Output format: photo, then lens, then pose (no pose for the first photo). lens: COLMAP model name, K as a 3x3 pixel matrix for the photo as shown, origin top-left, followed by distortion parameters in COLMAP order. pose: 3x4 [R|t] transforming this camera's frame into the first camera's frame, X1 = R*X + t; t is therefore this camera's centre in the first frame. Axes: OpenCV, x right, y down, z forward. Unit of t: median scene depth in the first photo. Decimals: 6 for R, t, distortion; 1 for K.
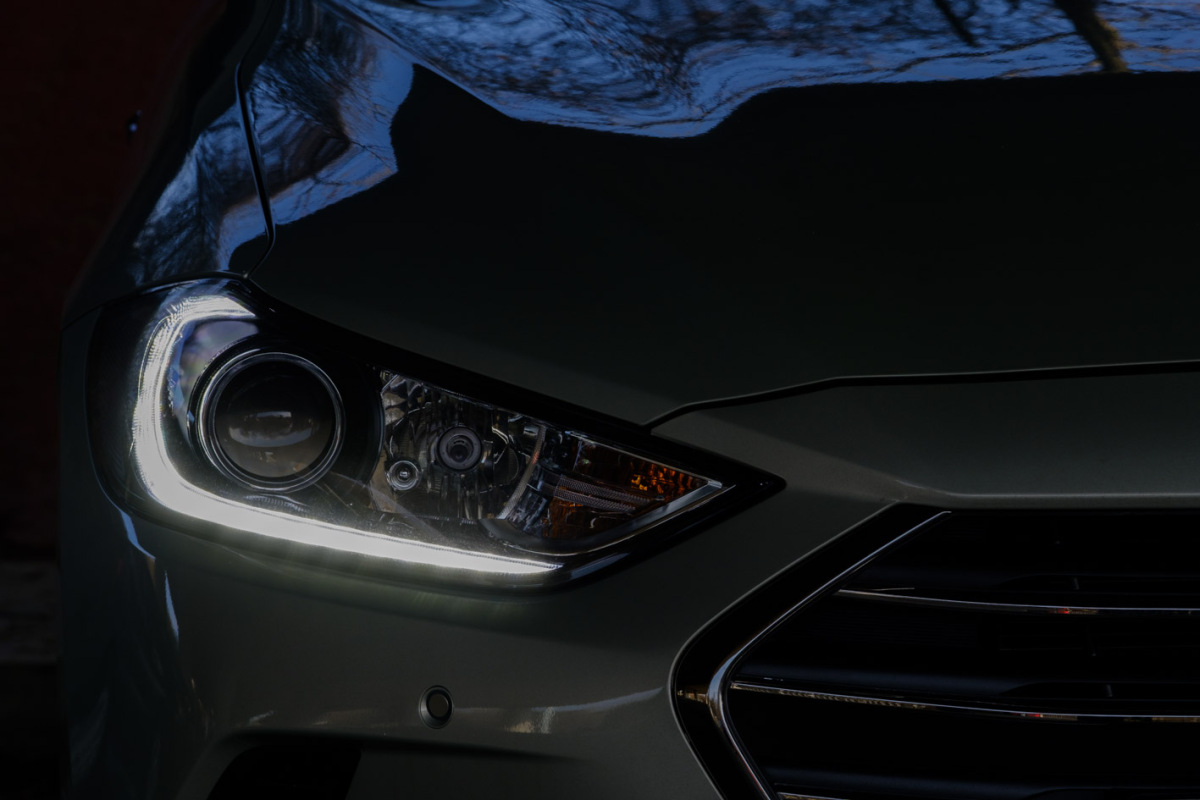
lens RADIAL K [[7272.5, 0, 600.0], [0, 7272.5, 400.0], [0, 0, 1]] dist [-0.432185, -12.817533]
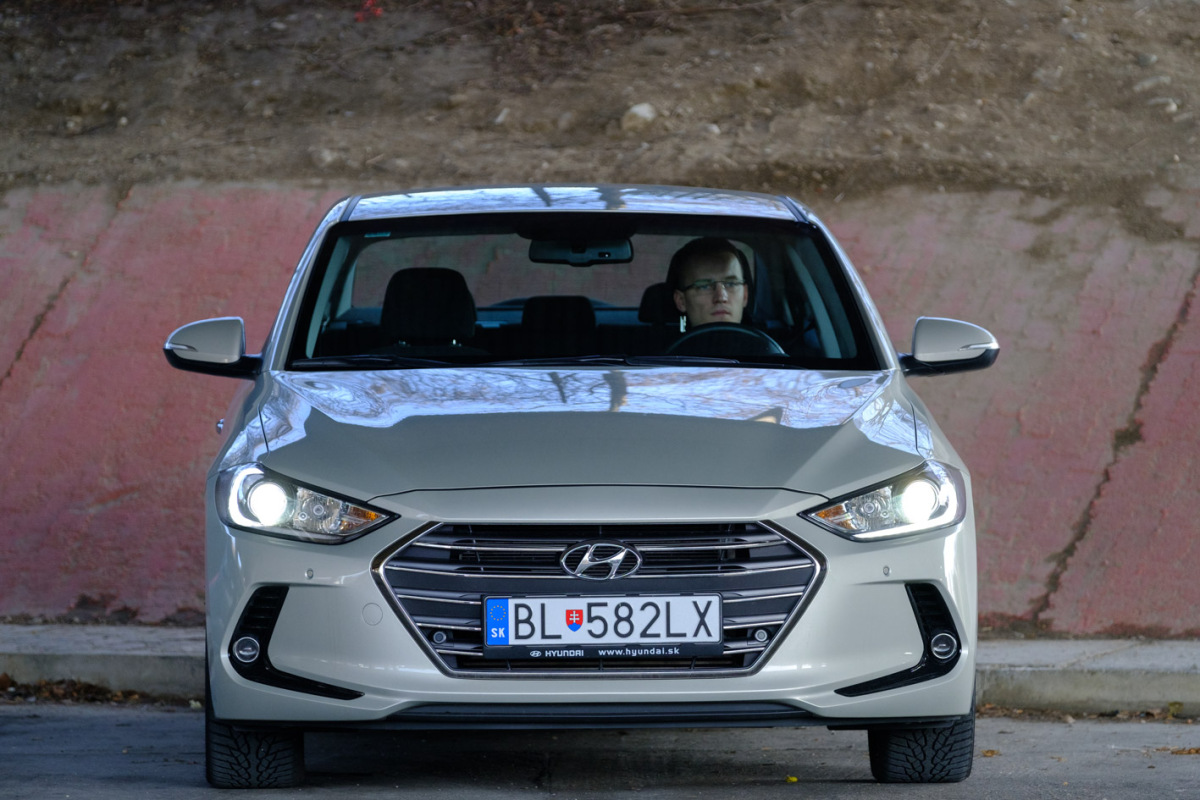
lens RADIAL K [[5272.1, 0, 600.0], [0, 5272.1, 400.0], [0, 0, 1]] dist [0.398748, 2.982177]
pose [[0.999647, 0.019911, 0.017603, 0.073795], [-0.019030, 0.998623, -0.048880, 0.077832], [-0.018552, 0.048527, 0.998650, -1.648101]]
